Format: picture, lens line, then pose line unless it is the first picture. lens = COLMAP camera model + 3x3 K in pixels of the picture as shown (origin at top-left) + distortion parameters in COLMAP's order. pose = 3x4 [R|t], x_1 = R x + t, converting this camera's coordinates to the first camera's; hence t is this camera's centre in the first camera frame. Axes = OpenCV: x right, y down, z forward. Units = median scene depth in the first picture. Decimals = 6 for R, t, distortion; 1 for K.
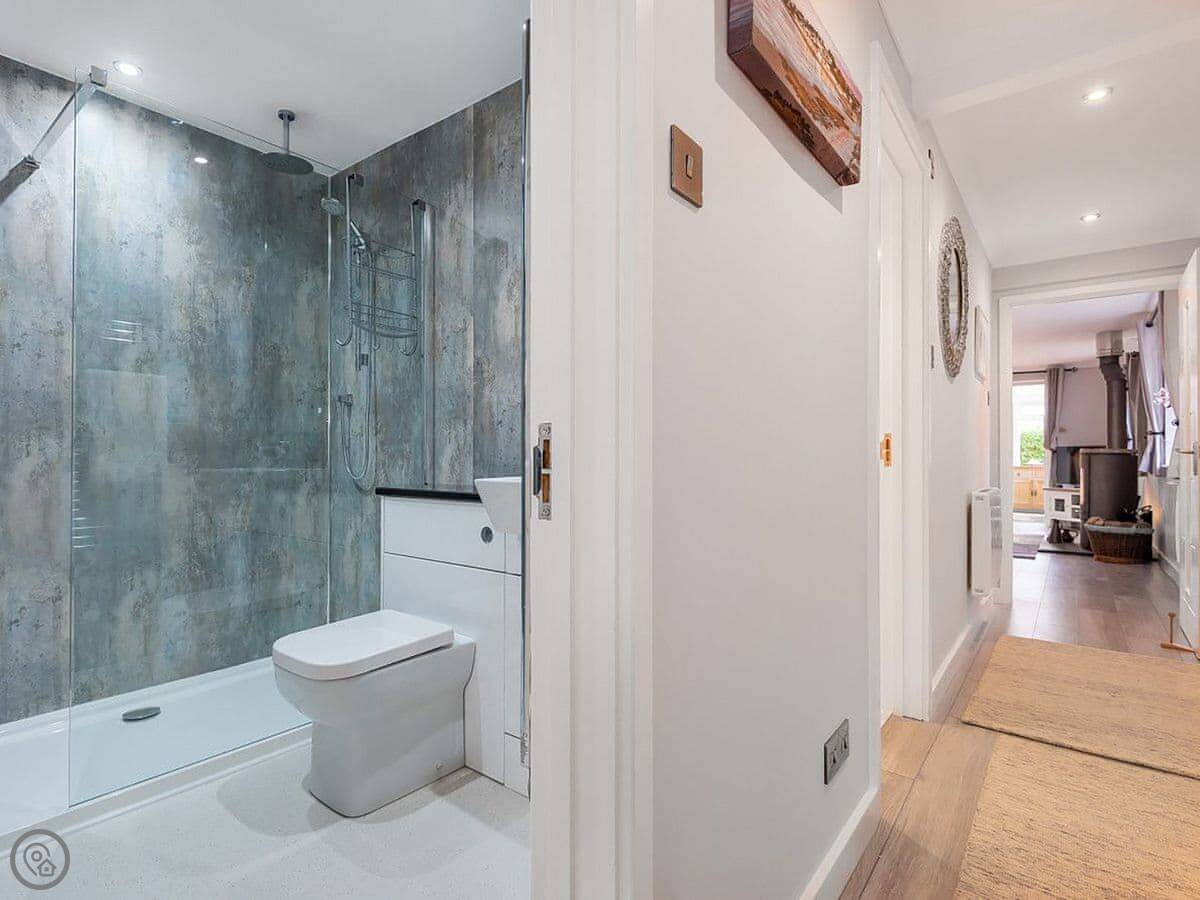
lens RADIAL K [[603.6, 0, 569.9], [0, 603.6, 457.3], [0, 0, 1]] dist [-0.000568, -0.015261]
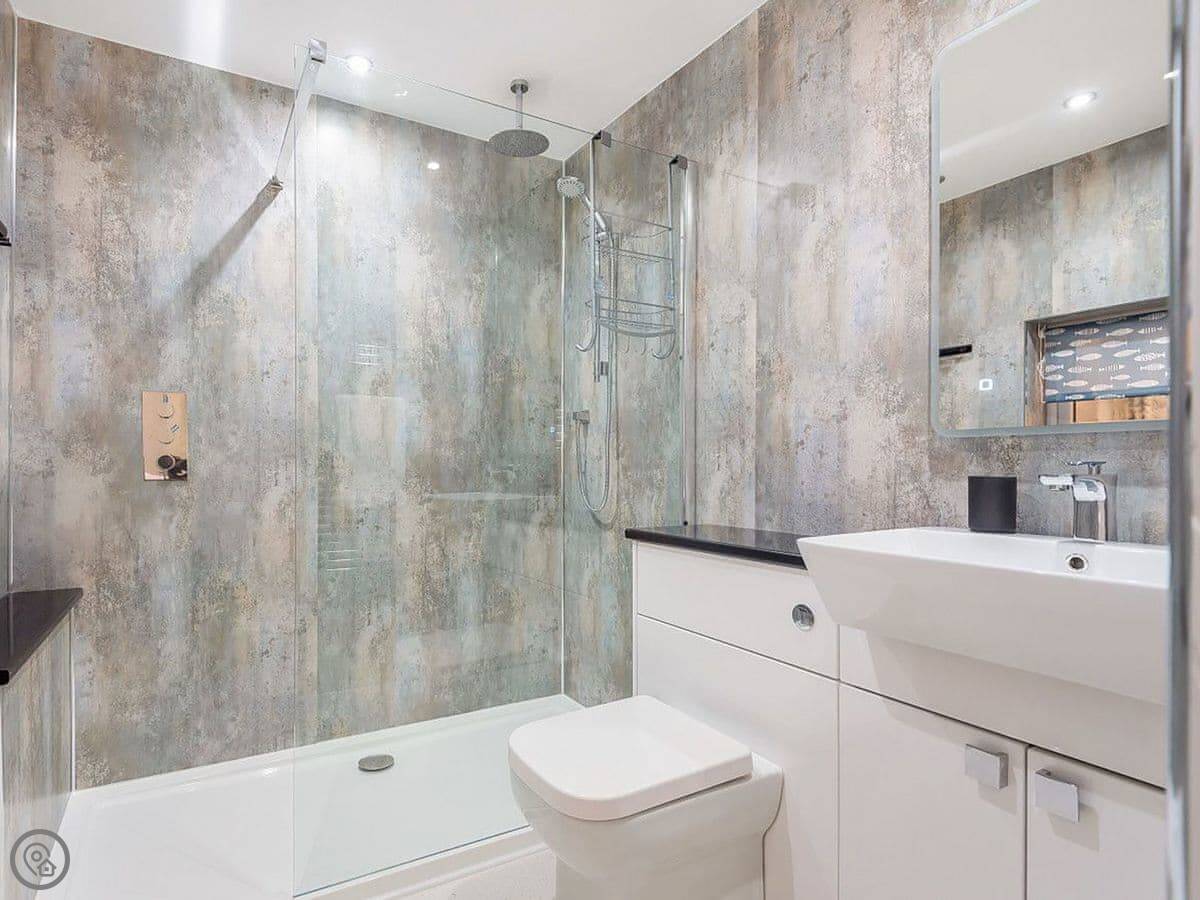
lens RADIAL K [[640.7, 0, 600.0], [0, 640.7, 450.0], [0, 0, 1]] dist [-0.054490, -0.000124]
pose [[0.953575, -0.017551, -0.300644, -0.084936], [0.007440, 0.999369, -0.034742, -0.019117], [0.301064, 0.030893, 0.953103, 0.163922]]
